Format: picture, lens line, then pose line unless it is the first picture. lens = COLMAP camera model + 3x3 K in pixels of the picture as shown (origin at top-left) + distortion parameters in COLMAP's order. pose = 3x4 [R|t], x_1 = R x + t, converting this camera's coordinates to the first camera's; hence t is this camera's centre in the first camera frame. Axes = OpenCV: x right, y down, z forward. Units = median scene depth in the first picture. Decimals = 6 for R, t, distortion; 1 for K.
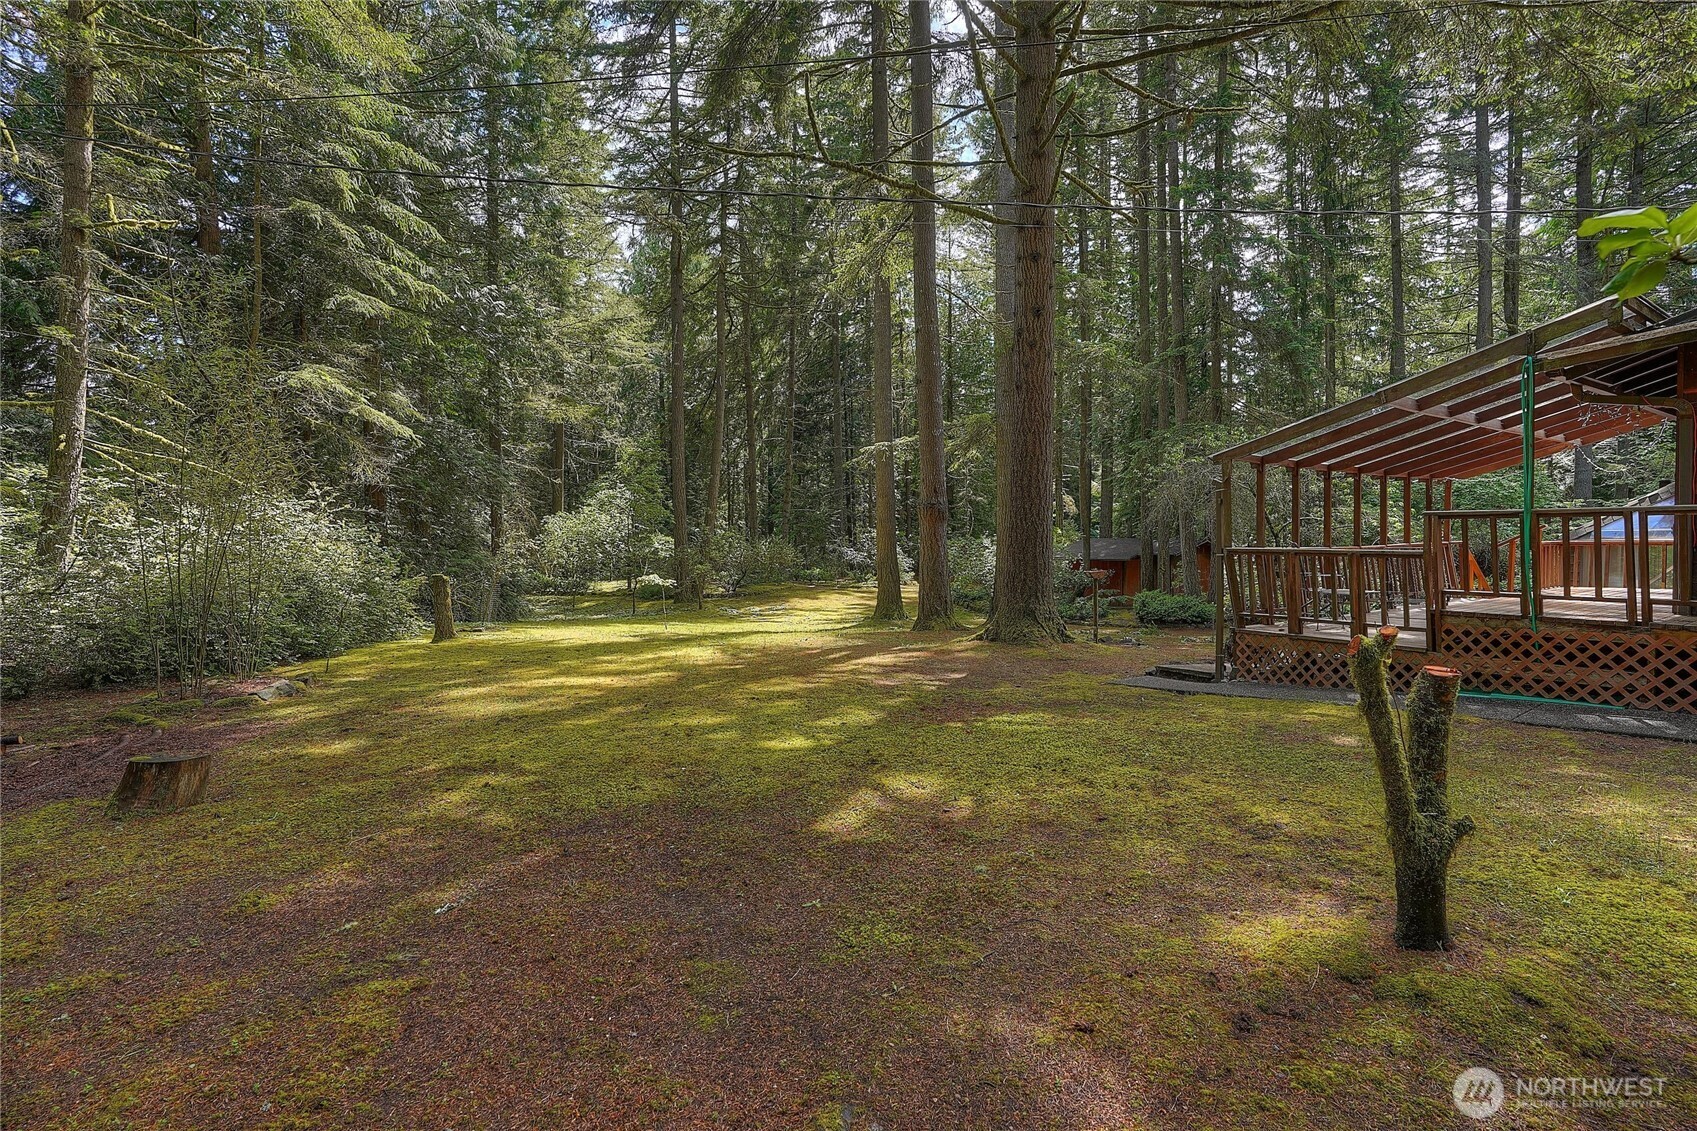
lens RADIAL K [[802.6, 0, 874.9], [0, 802.6, 539.2], [0, 0, 1]] dist [-0.001420, -0.000253]
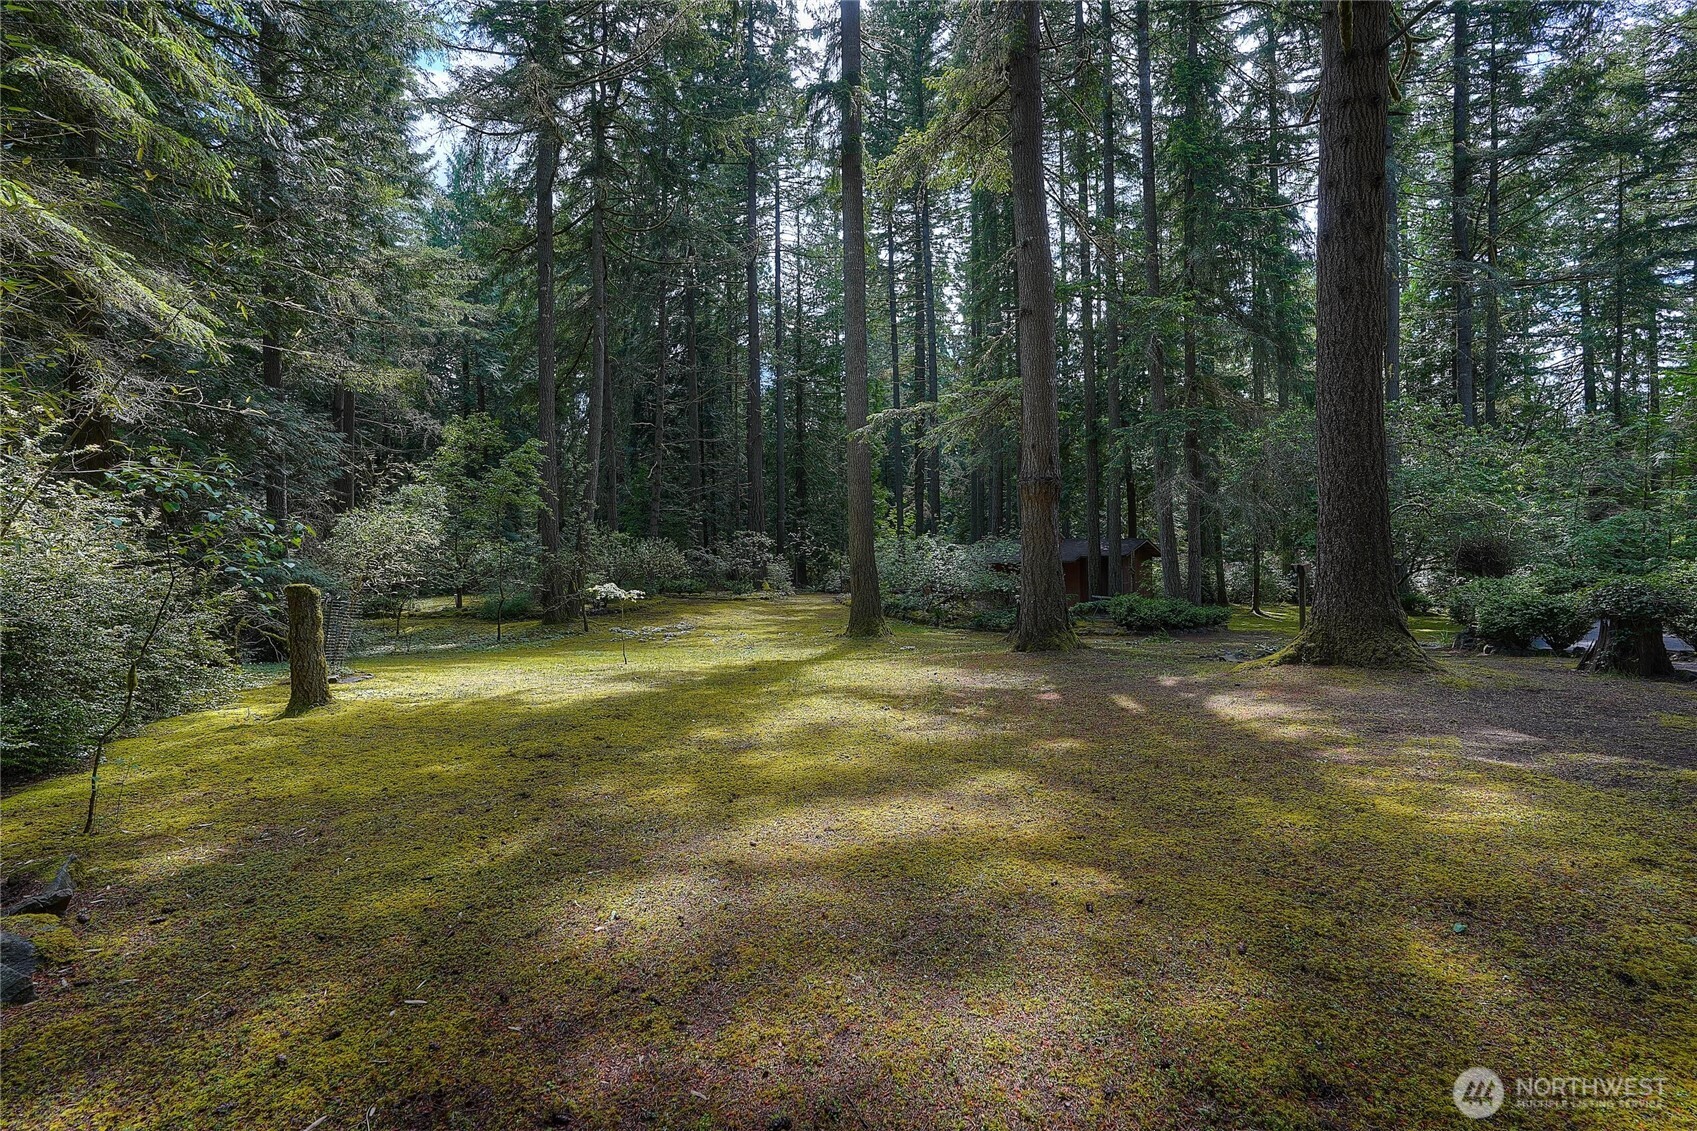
lens RADIAL K [[802.6, 0, 874.9], [0, 802.6, 539.2], [0, 0, 1]] dist [-0.001420, -0.000253]
pose [[0.960555, -0.000550, 0.278090, -0.184048], [0.004803, 0.999882, -0.014616, 0.013123], [-0.278049, 0.015375, 0.960444, 0.219853]]
